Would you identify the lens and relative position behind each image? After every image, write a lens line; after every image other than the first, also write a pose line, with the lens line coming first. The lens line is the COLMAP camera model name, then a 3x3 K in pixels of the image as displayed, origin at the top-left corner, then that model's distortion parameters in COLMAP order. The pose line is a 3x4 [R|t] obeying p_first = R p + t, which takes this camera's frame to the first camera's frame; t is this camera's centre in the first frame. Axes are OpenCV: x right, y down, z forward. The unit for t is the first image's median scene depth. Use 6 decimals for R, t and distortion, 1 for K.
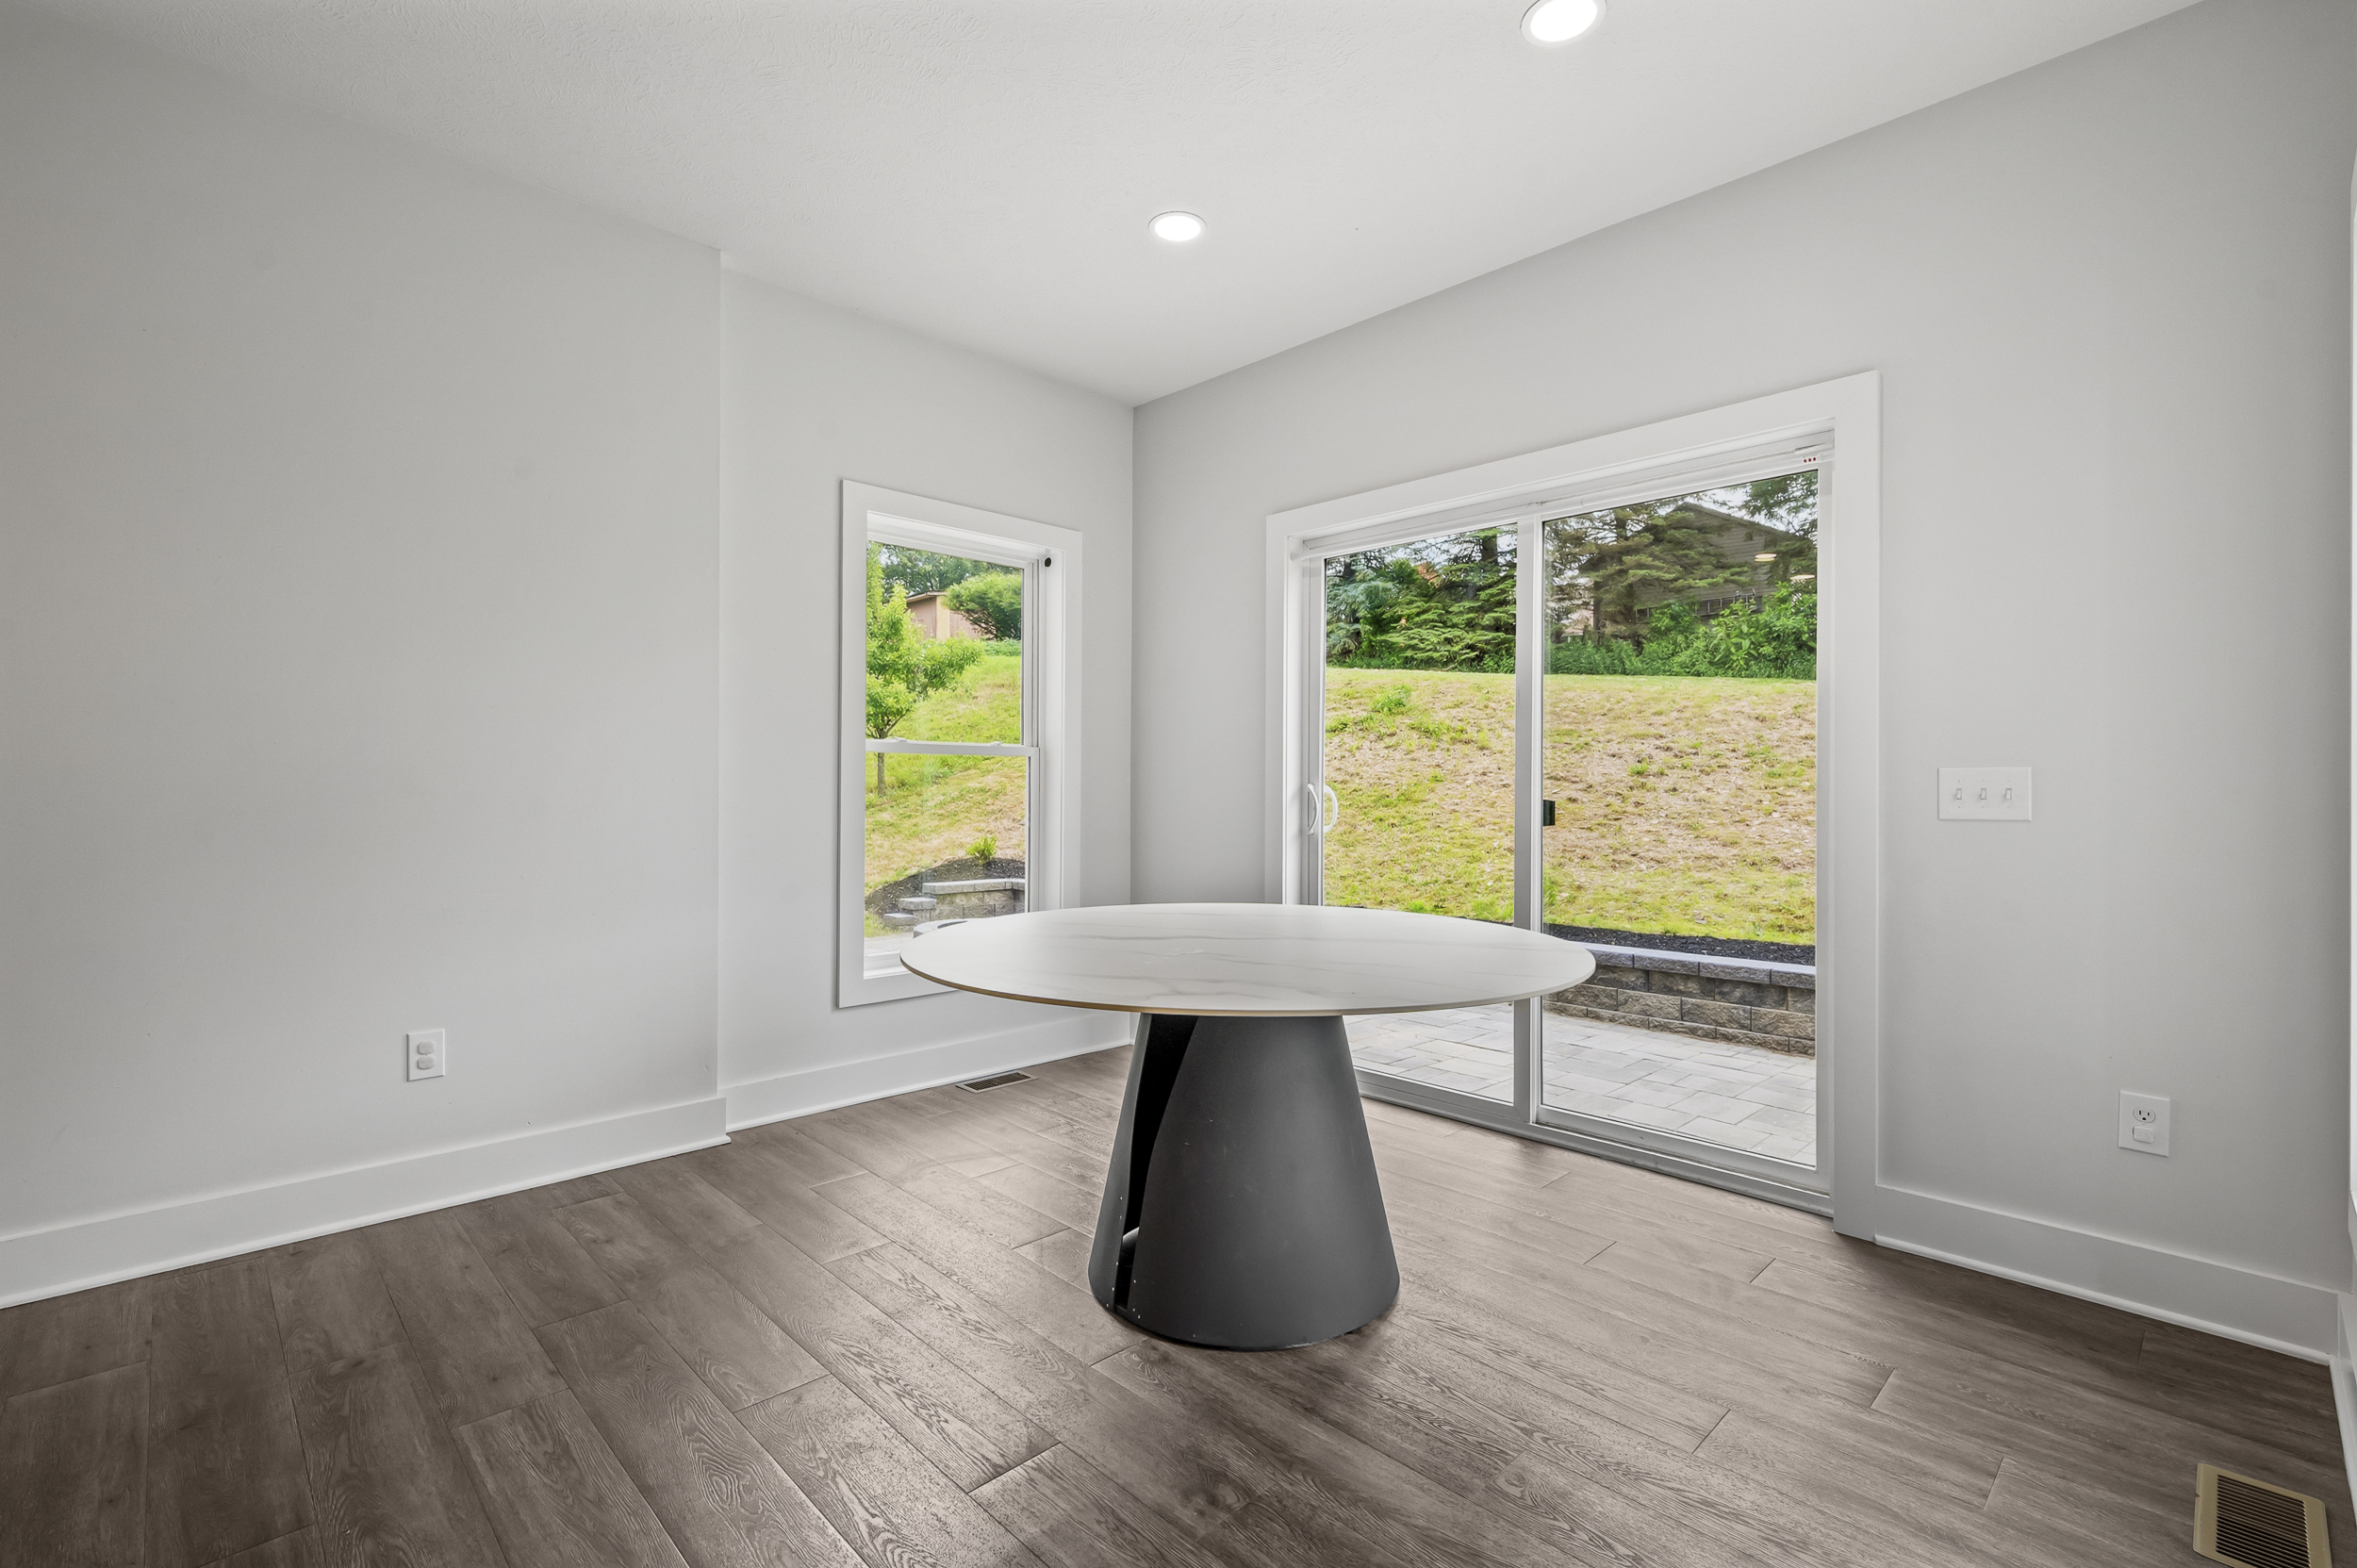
lens RADIAL K [[1048.8, 0, 1200.6], [0, 1048.8, 786.4], [0, 0, 1]] dist [-0.003006, -0.000838]
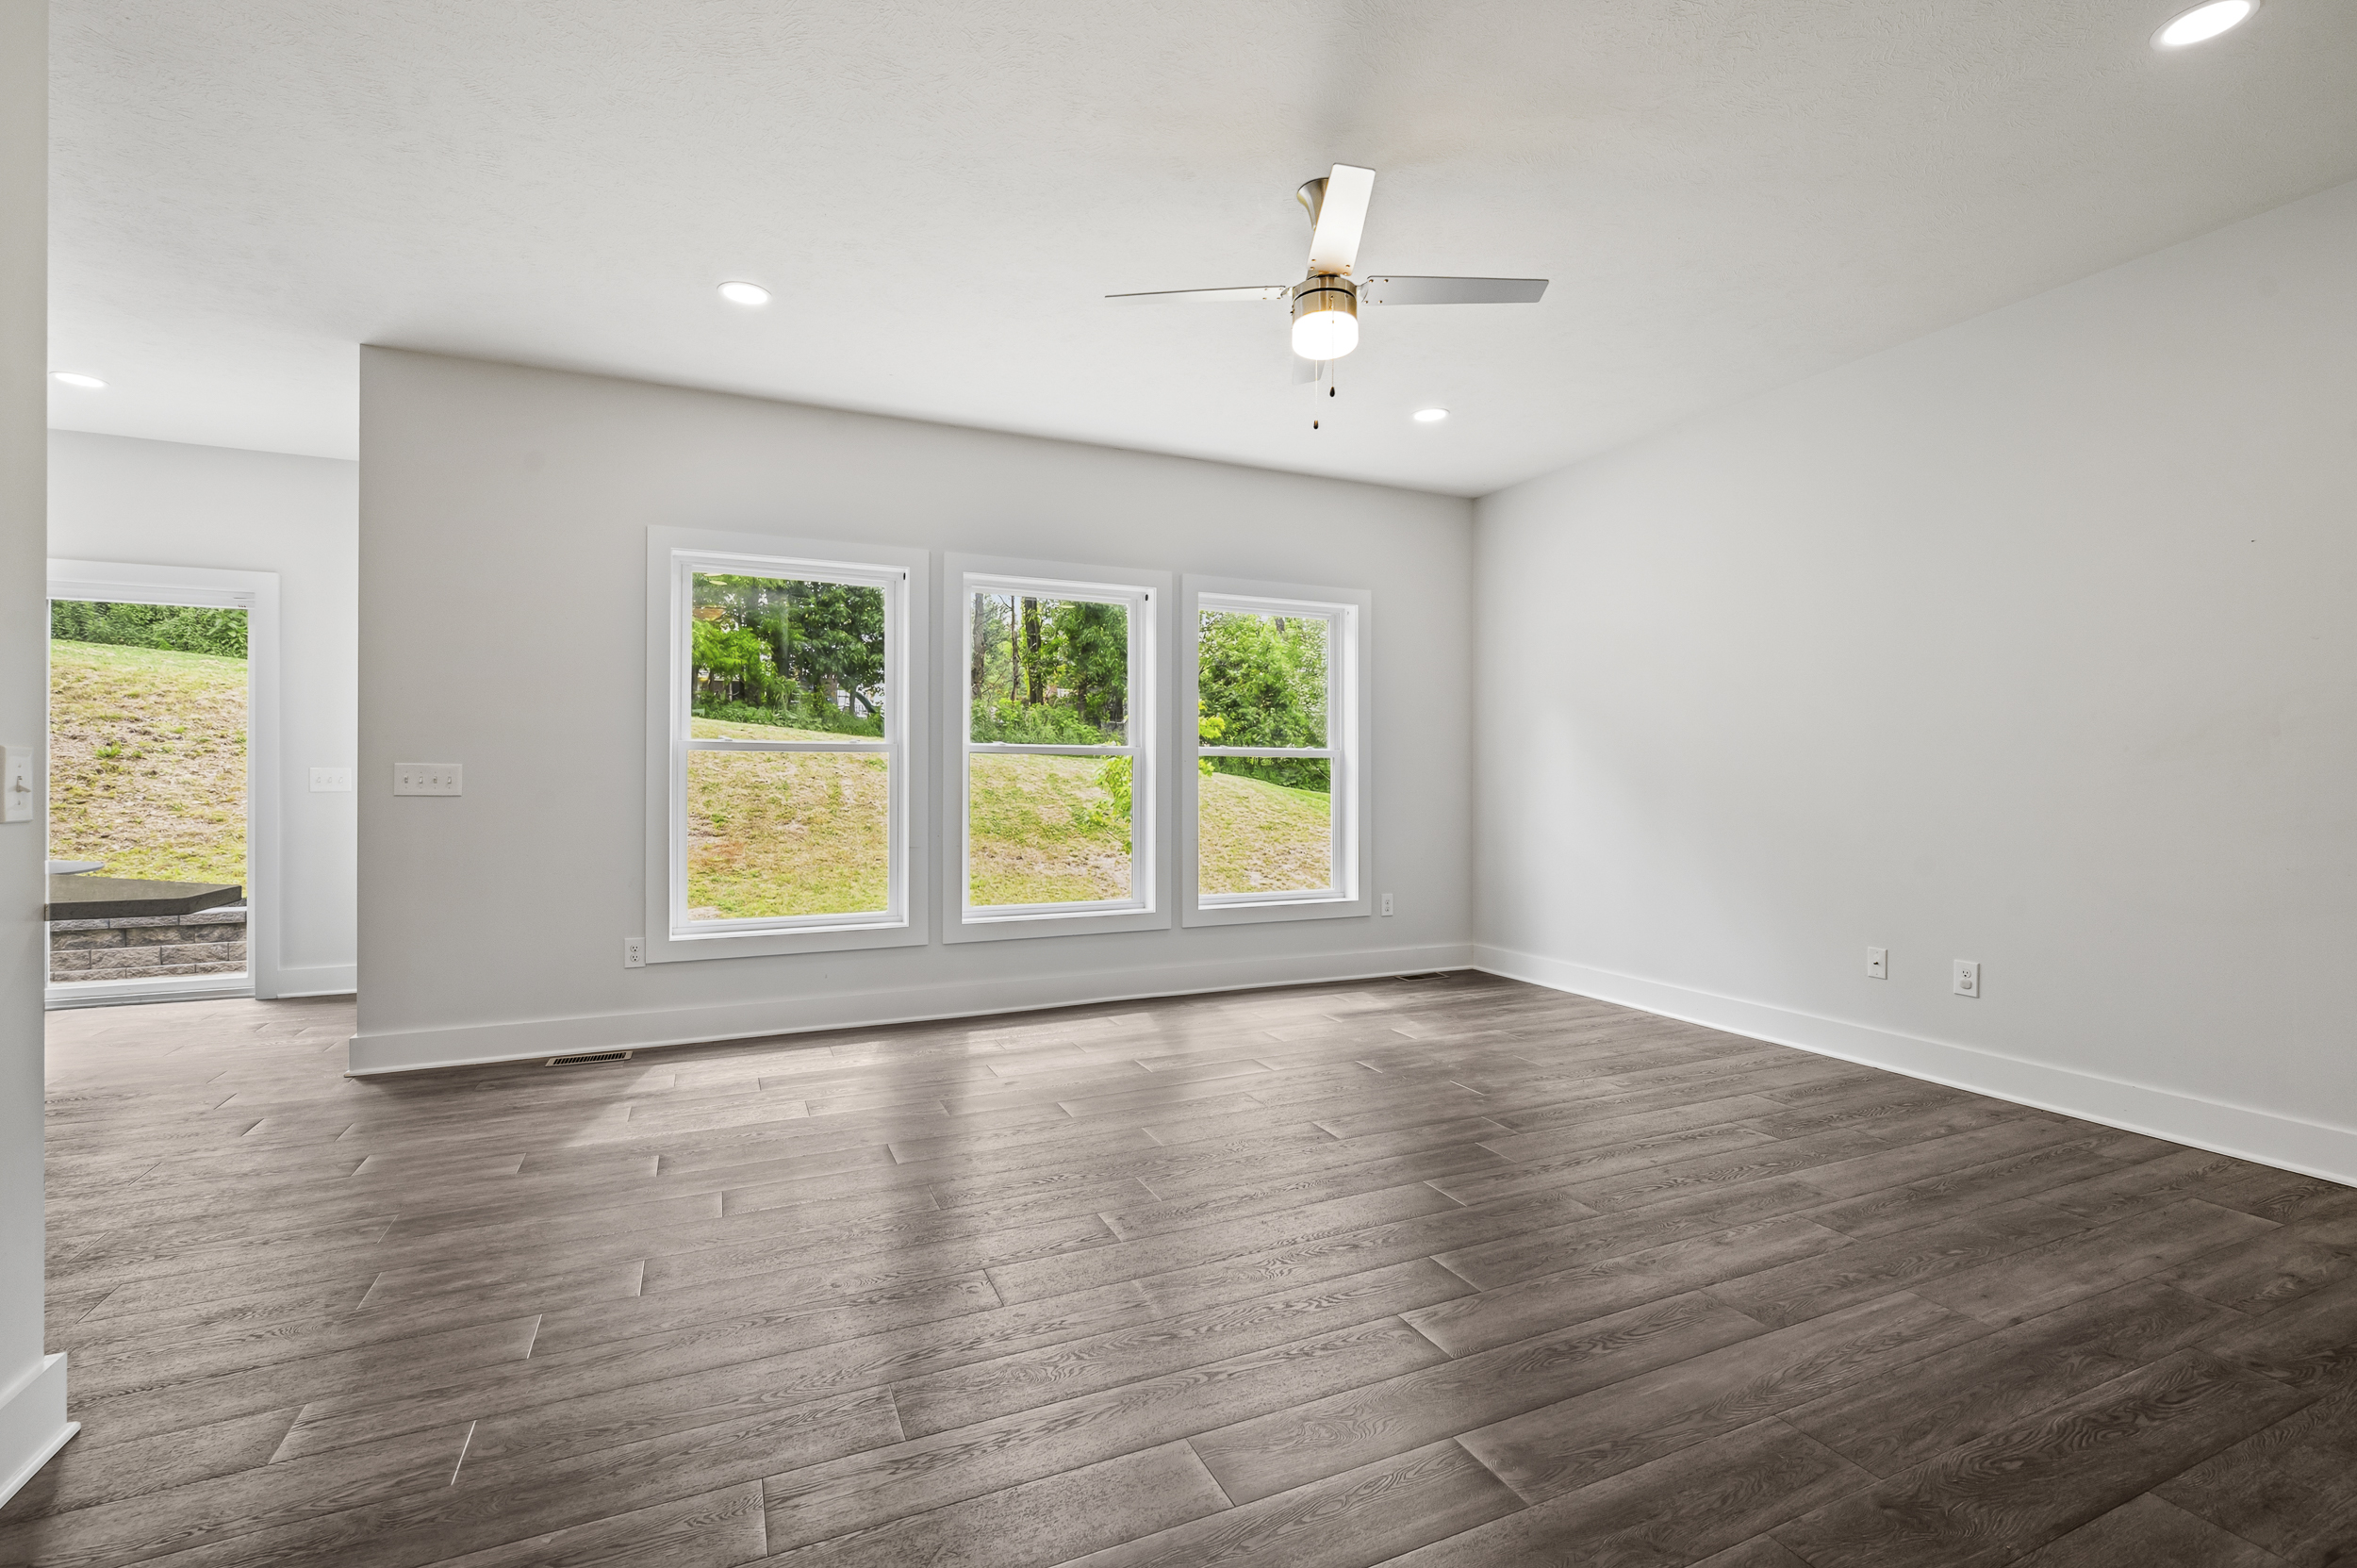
lens RADIAL K [[1048.8, 0, 1170.9], [0, 1048.8, 778.6], [0, 0, 1]] dist [-0.003006, -0.000838]
pose [[0.366678, -0.007185, 0.930320, -0.139015], [-0.003403, 0.999953, 0.009064, -0.004055], [-0.930342, -0.006490, 0.366636, -0.311690]]
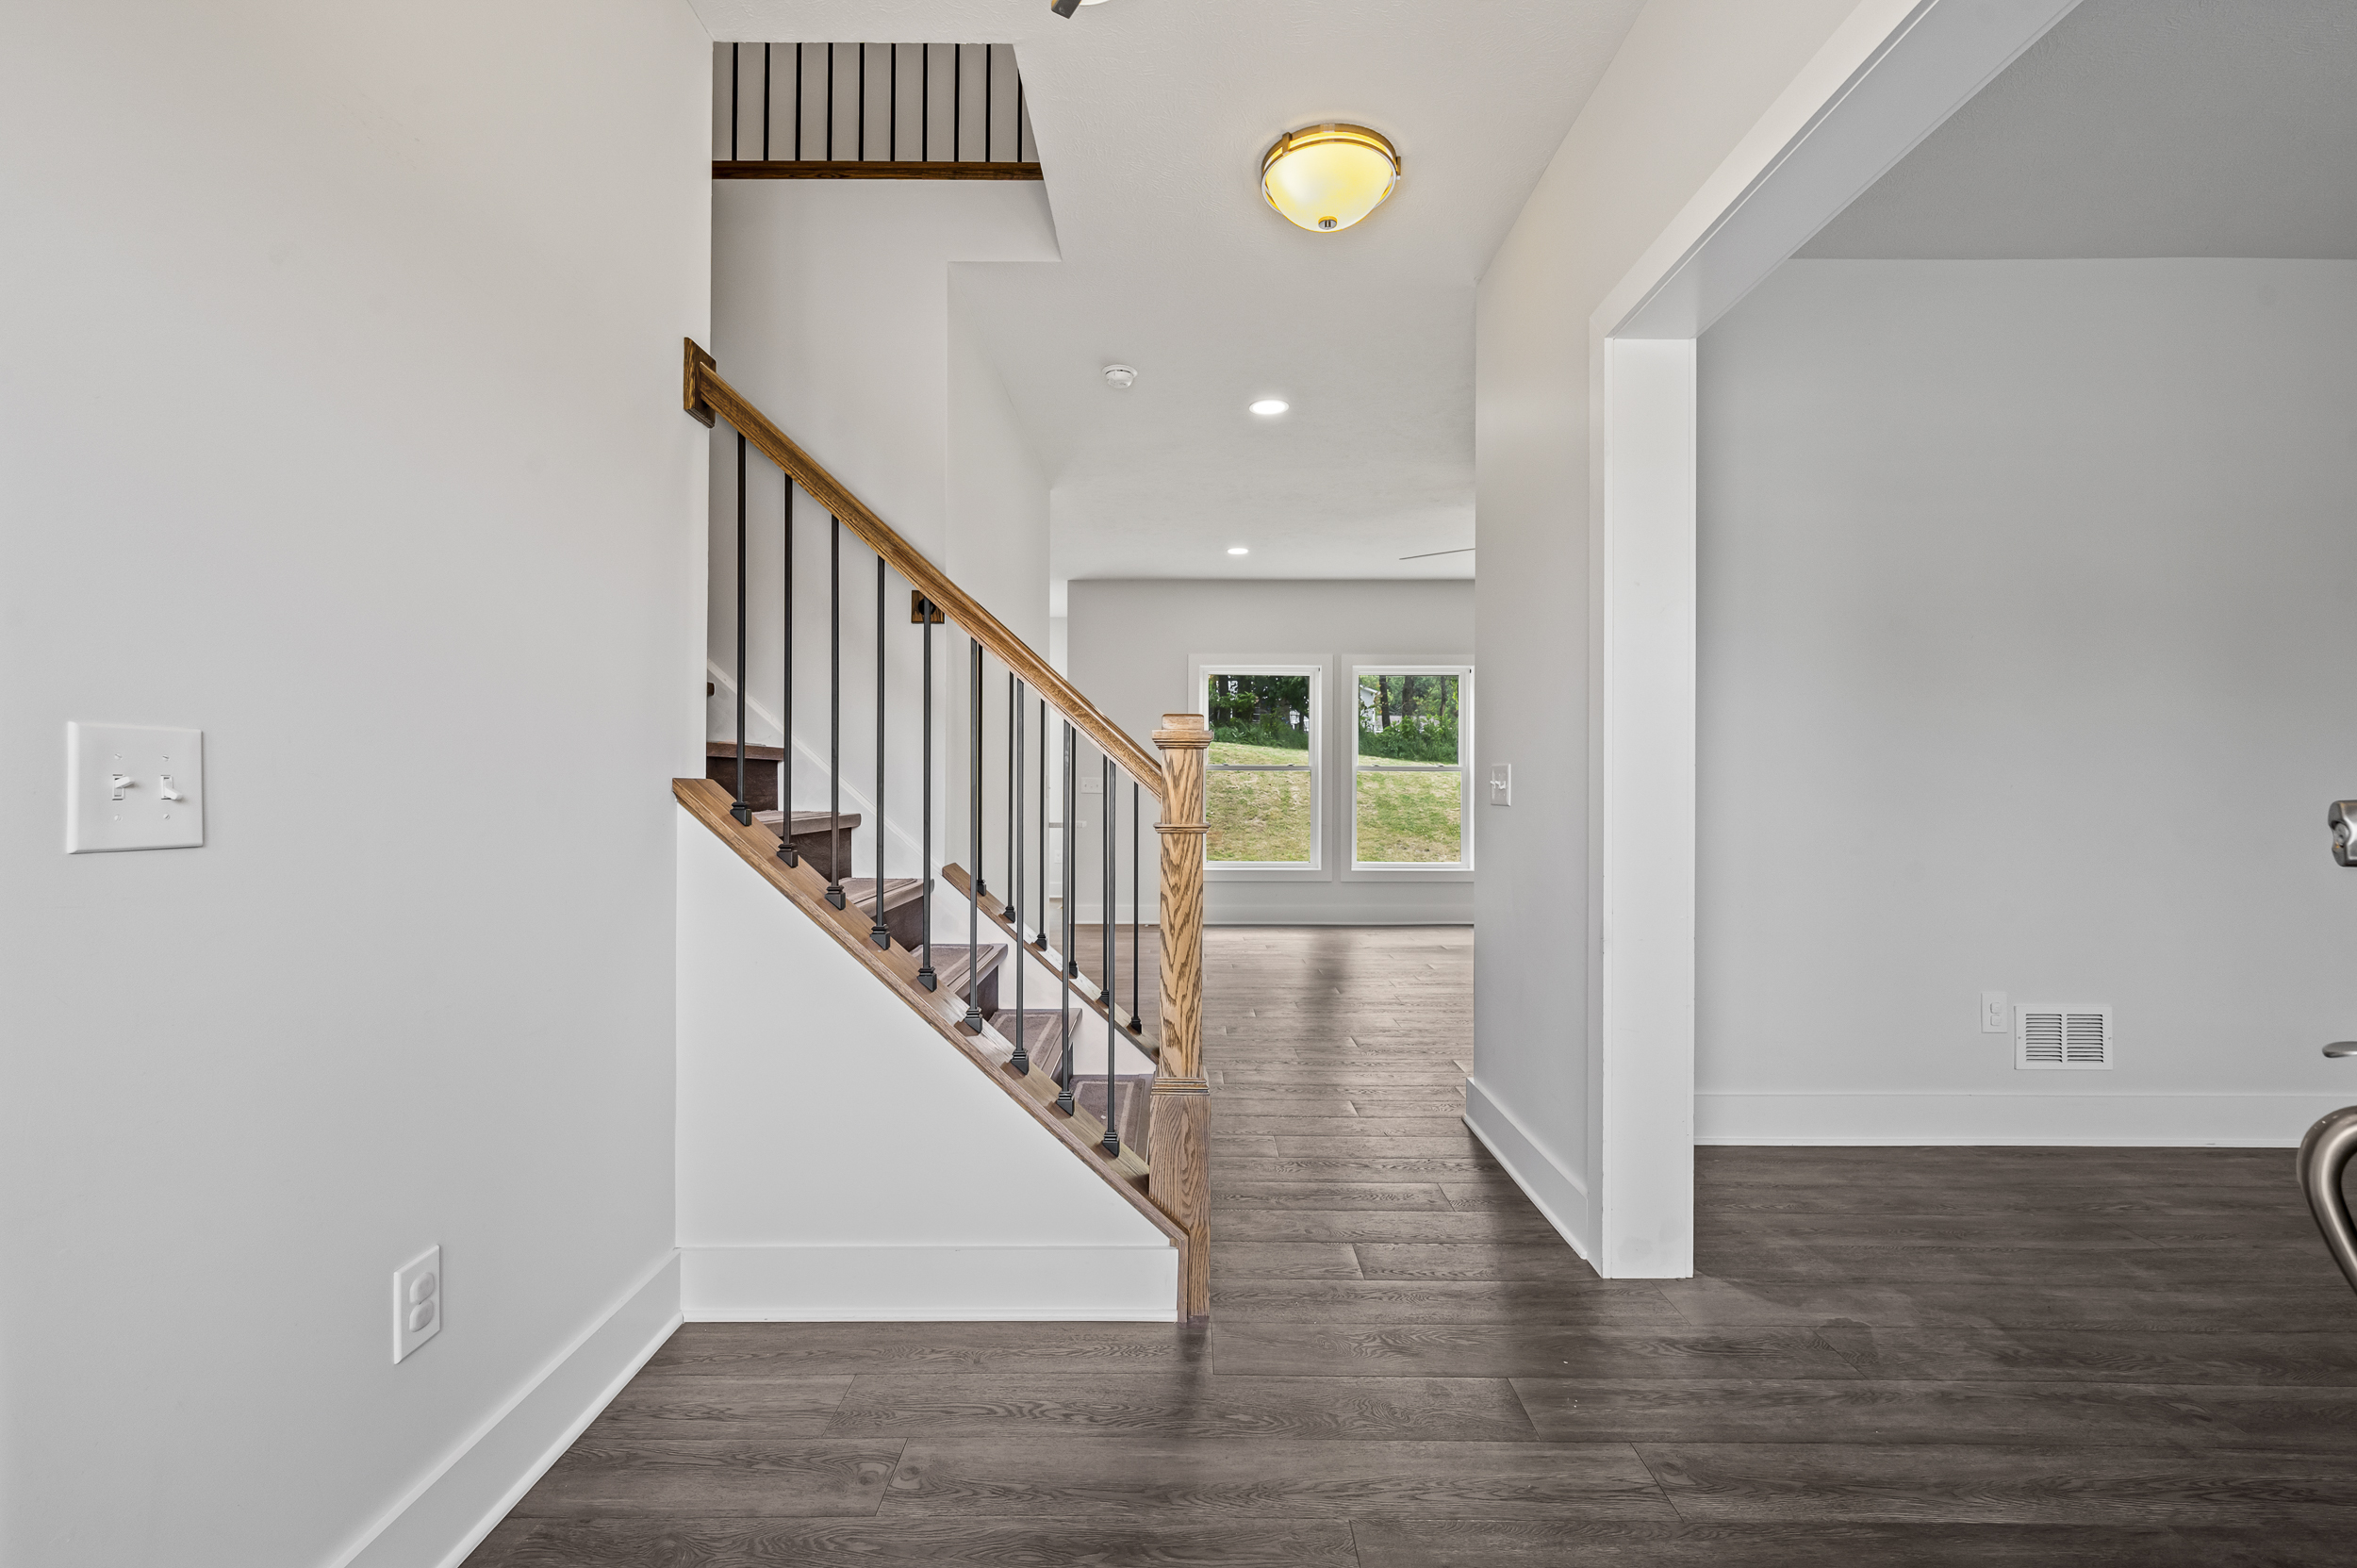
lens RADIAL K [[1048.8, 0, 1169.9], [0, 1048.8, 775.0], [0, 0, 1]] dist [-0.003006, -0.000838]
pose [[0.714744, -0.001522, 0.699384, -0.458865], [-0.000847, 0.999995, 0.003041, -0.015581], [-0.699386, -0.002766, 0.714739, -0.577393]]
